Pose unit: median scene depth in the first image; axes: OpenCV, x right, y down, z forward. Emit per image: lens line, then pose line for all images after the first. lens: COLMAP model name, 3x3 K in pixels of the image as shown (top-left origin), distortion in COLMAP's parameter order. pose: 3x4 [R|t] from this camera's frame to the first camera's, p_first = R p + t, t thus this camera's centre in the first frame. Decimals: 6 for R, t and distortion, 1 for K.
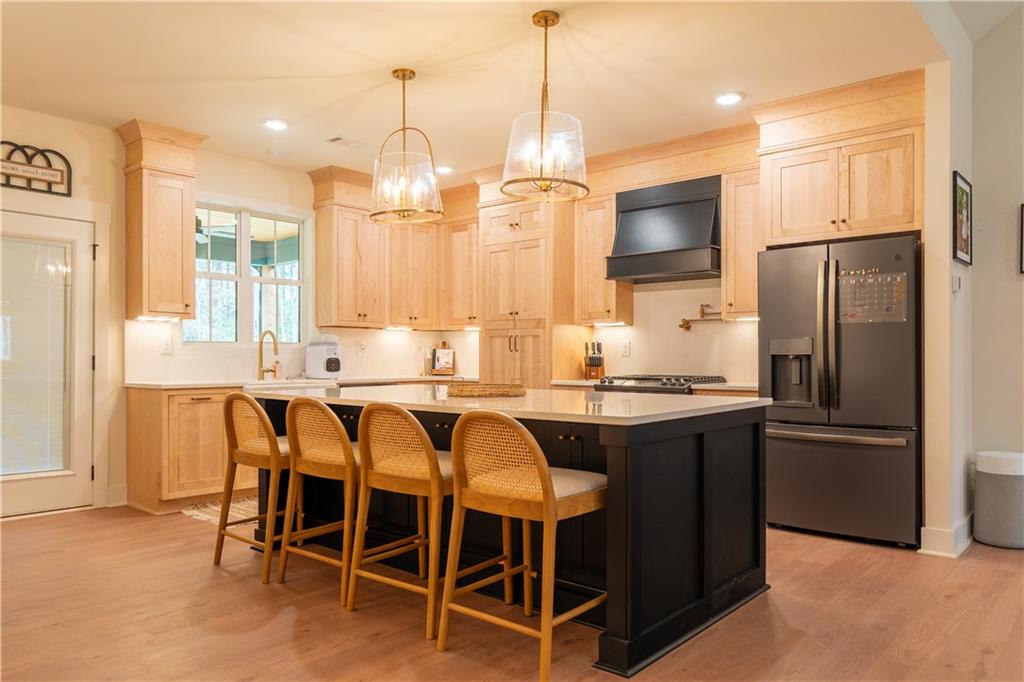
lens RADIAL K [[733.9, 0, 505.5], [0, 733.9, 358.5], [0, 0, 1]] dist [-0.001524, -0.001885]
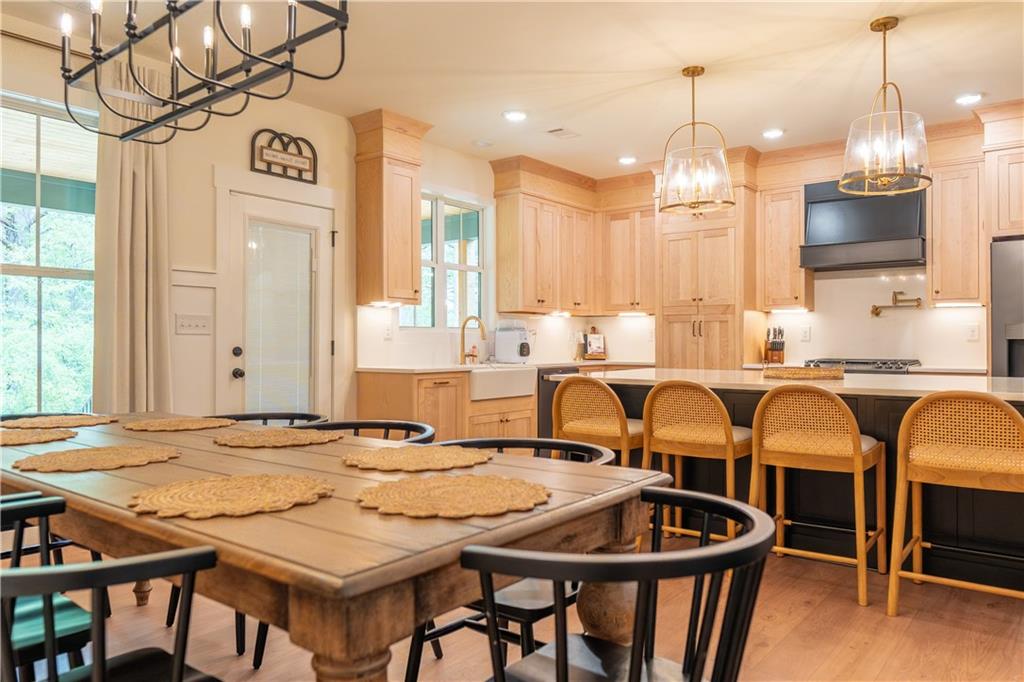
lens RADIAL K [[729.2, 0, 512.0], [0, 729.2, 341.0], [0, 0, 1]] dist [-0.003760, -0.000734]
pose [[0.998891, -0.000884, 0.047071, -0.335584], [0.001058, 0.999993, -0.003670, 0.000451], [-0.047067, 0.003715, 0.998885, -0.017615]]
